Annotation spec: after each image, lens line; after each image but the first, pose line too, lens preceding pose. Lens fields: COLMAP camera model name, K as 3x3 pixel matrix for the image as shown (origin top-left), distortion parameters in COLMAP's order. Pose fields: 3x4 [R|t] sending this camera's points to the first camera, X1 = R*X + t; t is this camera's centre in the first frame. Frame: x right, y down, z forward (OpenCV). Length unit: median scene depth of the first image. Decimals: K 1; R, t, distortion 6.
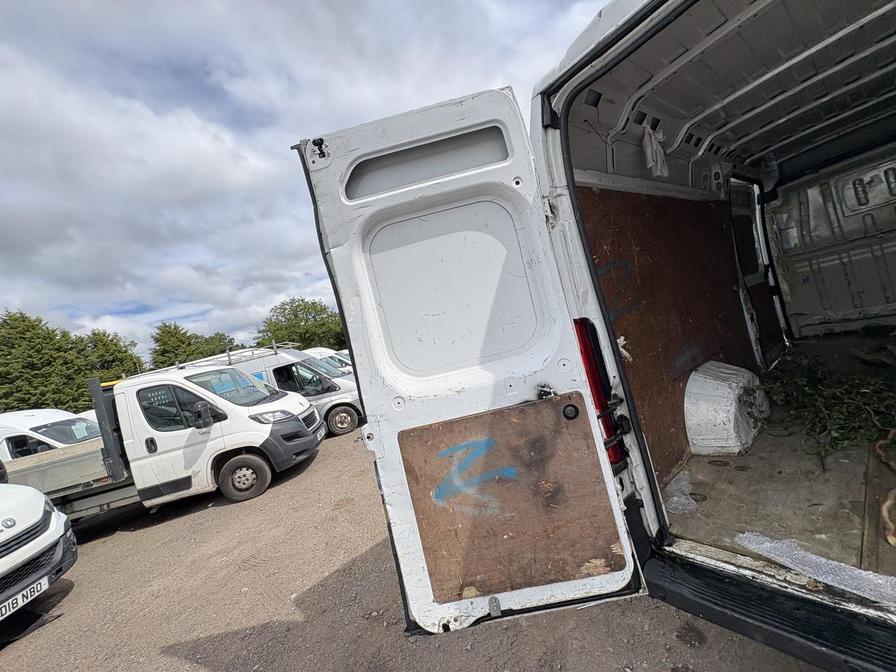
lens RADIAL K [[355.7, 0, 448.6], [0, 355.7, 336.1], [0, 0, 1]] dist [0.001751, 0.000185]
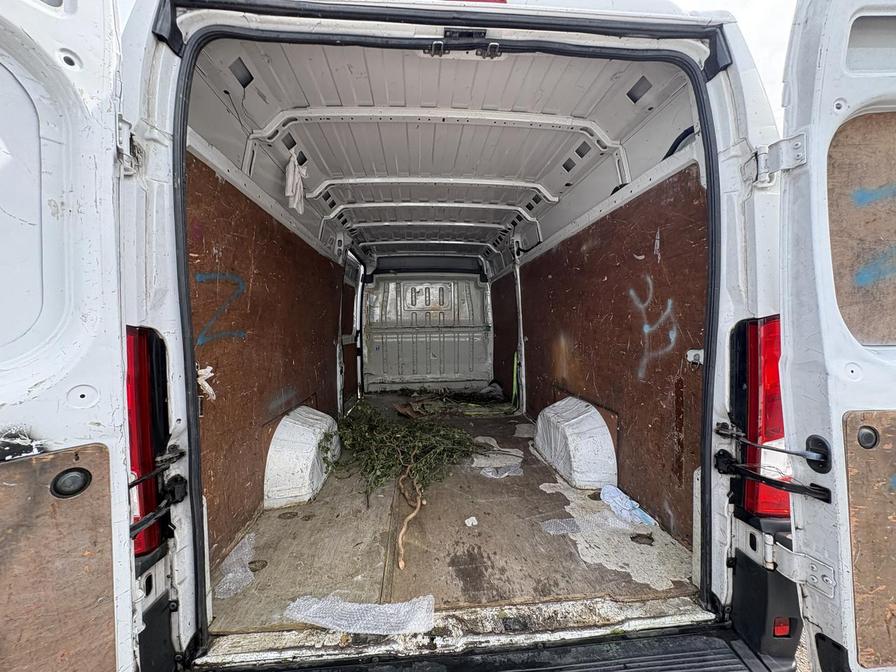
lens RADIAL K [[355.7, 0, 448.6], [0, 355.7, 336.1], [0, 0, 1]] dist [0.001751, 0.000185]
pose [[0.528017, 0.221211, 0.819917, 0.118670], [-0.124047, 0.975213, -0.183224, 0.013658], [-0.840125, -0.004962, 0.542370, 0.152673]]
